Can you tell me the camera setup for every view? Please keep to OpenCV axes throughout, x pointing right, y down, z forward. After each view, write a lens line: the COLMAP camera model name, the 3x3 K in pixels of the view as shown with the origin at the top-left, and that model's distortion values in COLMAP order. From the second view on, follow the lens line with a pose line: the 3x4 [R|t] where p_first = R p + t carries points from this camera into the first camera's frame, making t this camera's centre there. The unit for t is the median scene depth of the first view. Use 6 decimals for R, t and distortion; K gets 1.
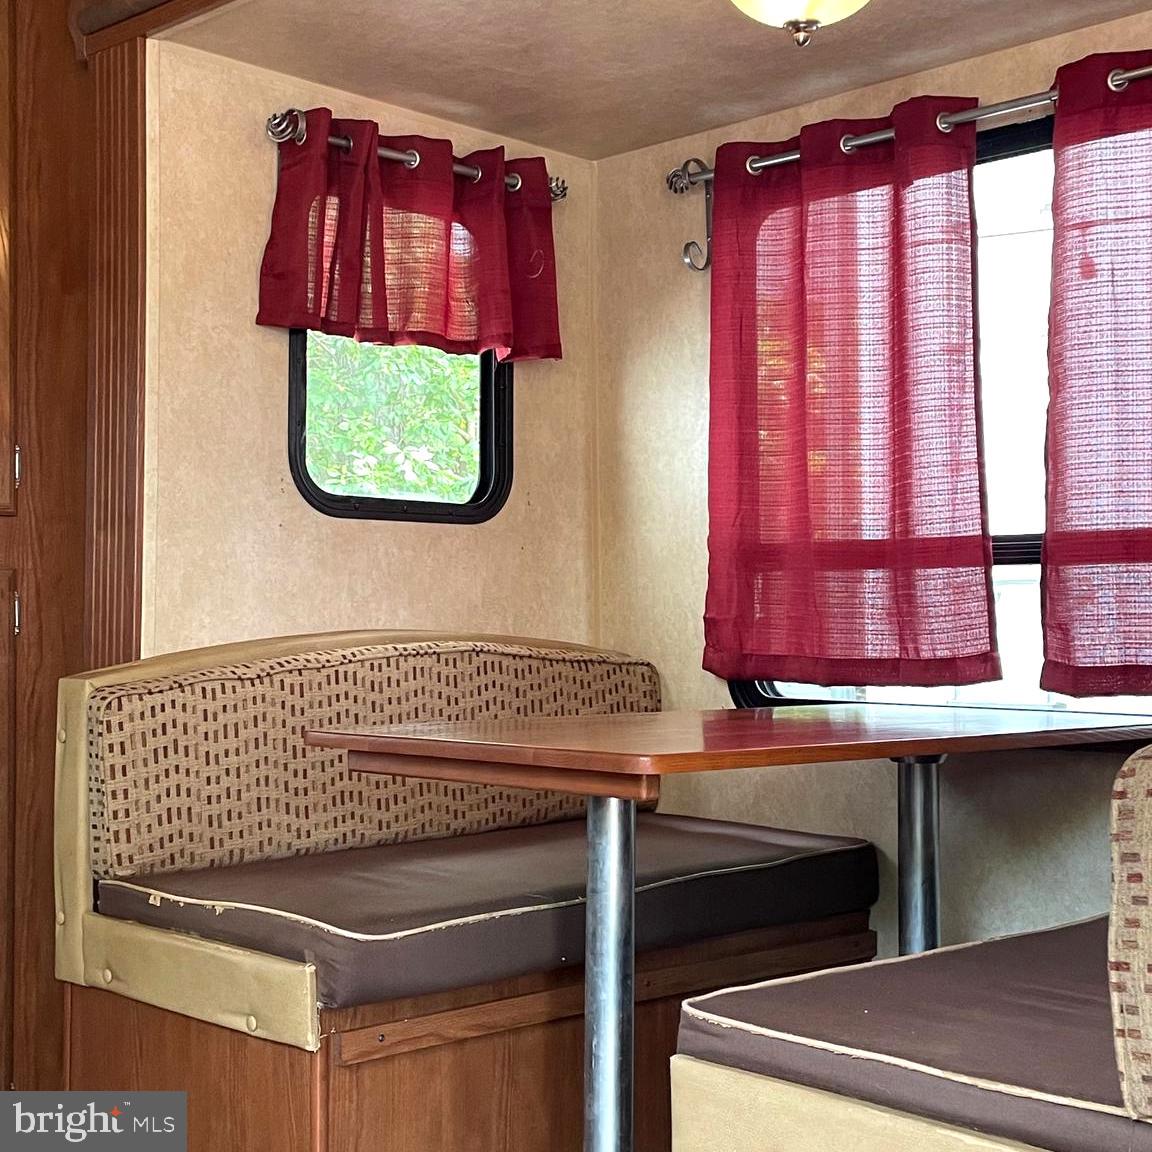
lens RADIAL K [[1835.0, 0, 571.5], [0, 1835.0, 583.7], [0, 0, 1]] dist [0.098350, 0.000000]
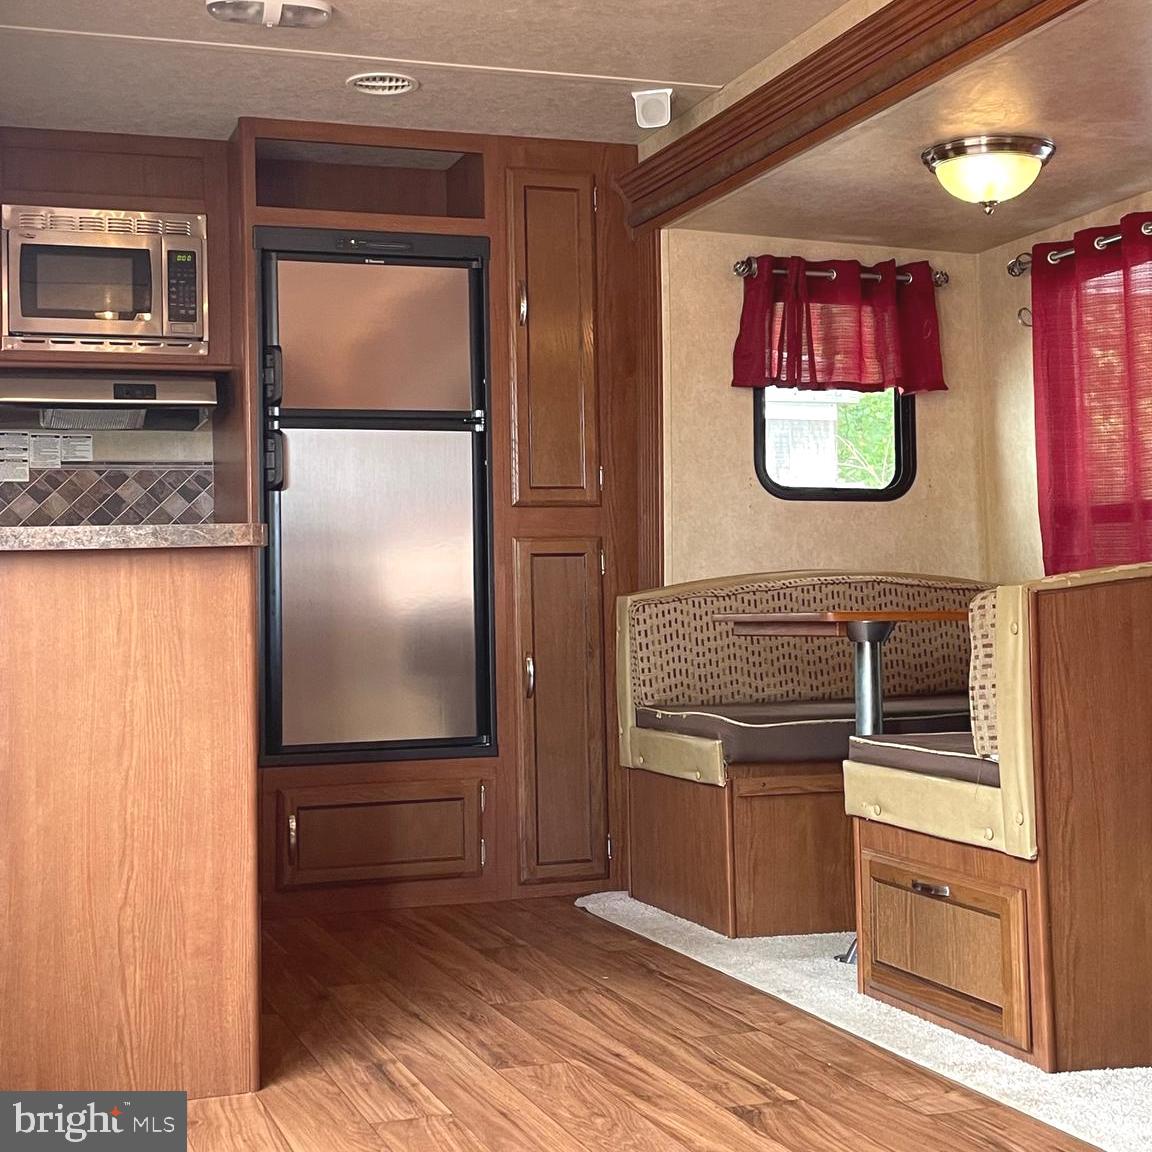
lens RADIAL K [[1835.0, 0, 576.2], [0, 1835.0, 572.0], [0, 0, 1]] dist [0.098350, 0.000000]
pose [[0.915540, -0.020801, -0.401689, 0.368266], [0.019656, 0.999782, -0.006971, 0.036635], [0.401746, -0.001514, 0.915750, -0.585863]]
